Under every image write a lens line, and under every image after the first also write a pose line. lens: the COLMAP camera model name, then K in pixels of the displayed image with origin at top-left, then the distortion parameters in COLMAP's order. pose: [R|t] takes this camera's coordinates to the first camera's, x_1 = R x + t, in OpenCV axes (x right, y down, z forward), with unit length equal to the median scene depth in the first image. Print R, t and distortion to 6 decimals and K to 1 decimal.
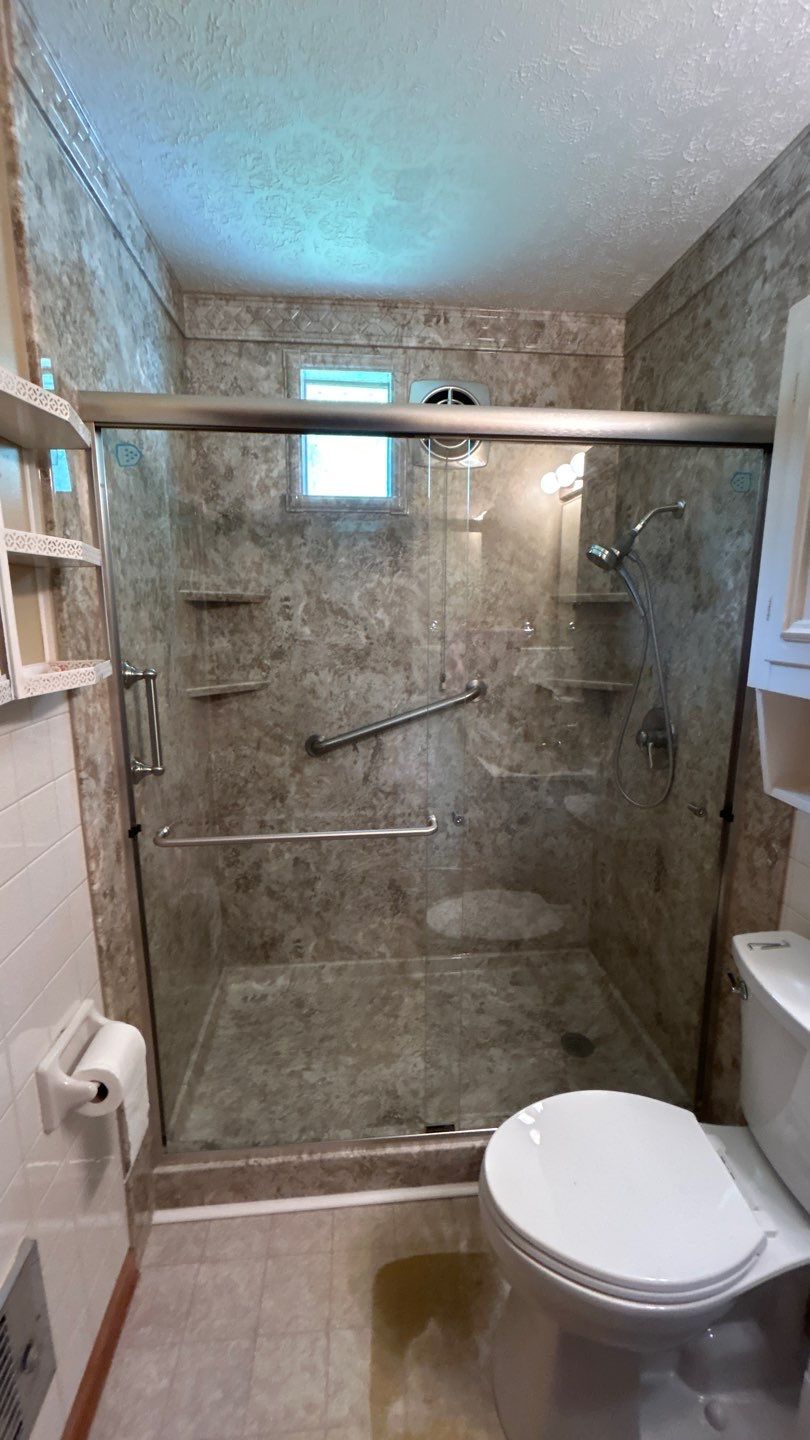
lens RADIAL K [[583.1, 0, 403.1], [0, 583.1, 718.7], [0, 0, 1]] dist [-0.005064, 0.002493]
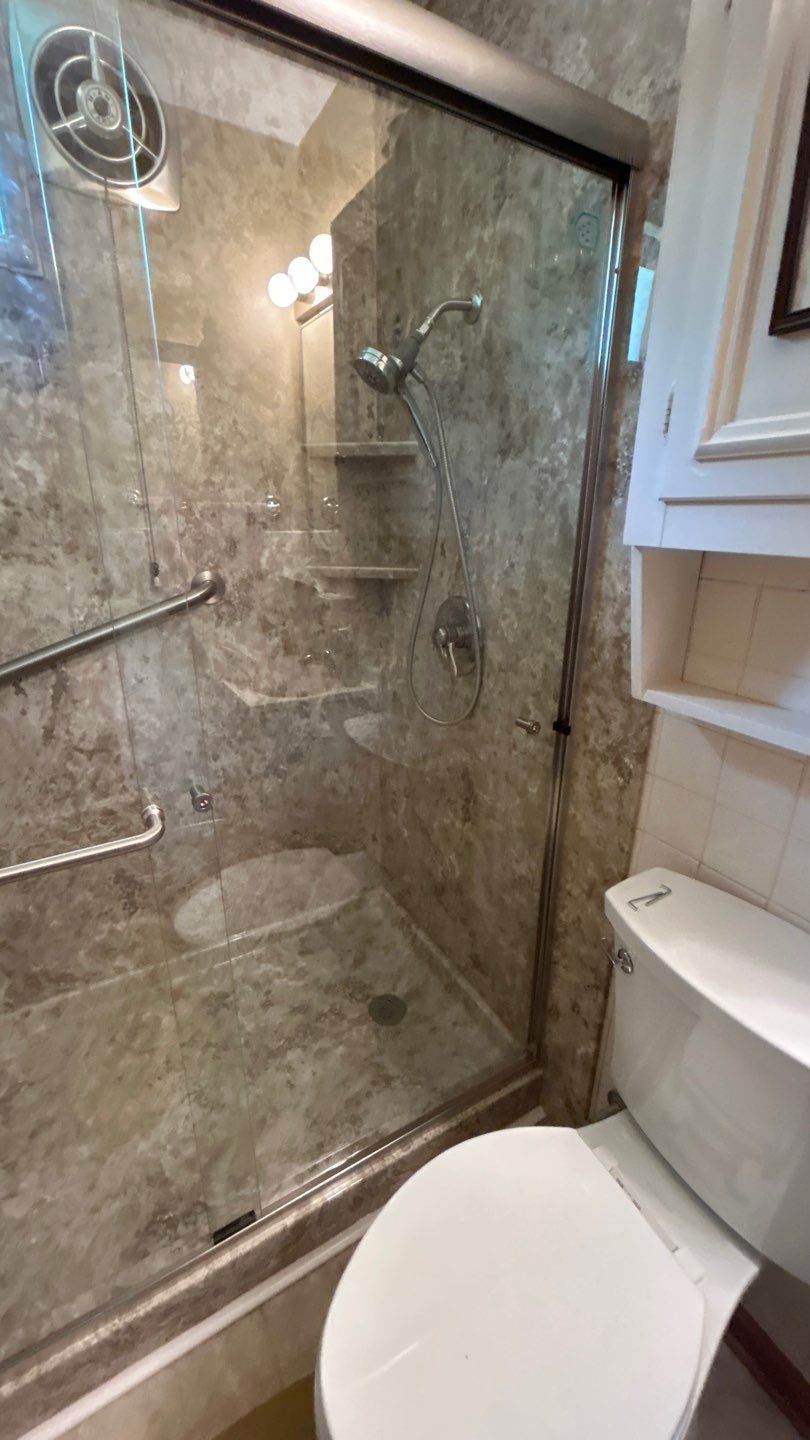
lens RADIAL K [[583.1, 0, 407.5], [0, 583.1, 721.2], [0, 0, 1]] dist [-0.005064, 0.002493]
pose [[0.903959, -0.134318, 0.405976, 0.041325], [0.070390, 0.983176, 0.168553, 0.008703], [-0.421786, -0.123788, 0.898205, 0.302749]]
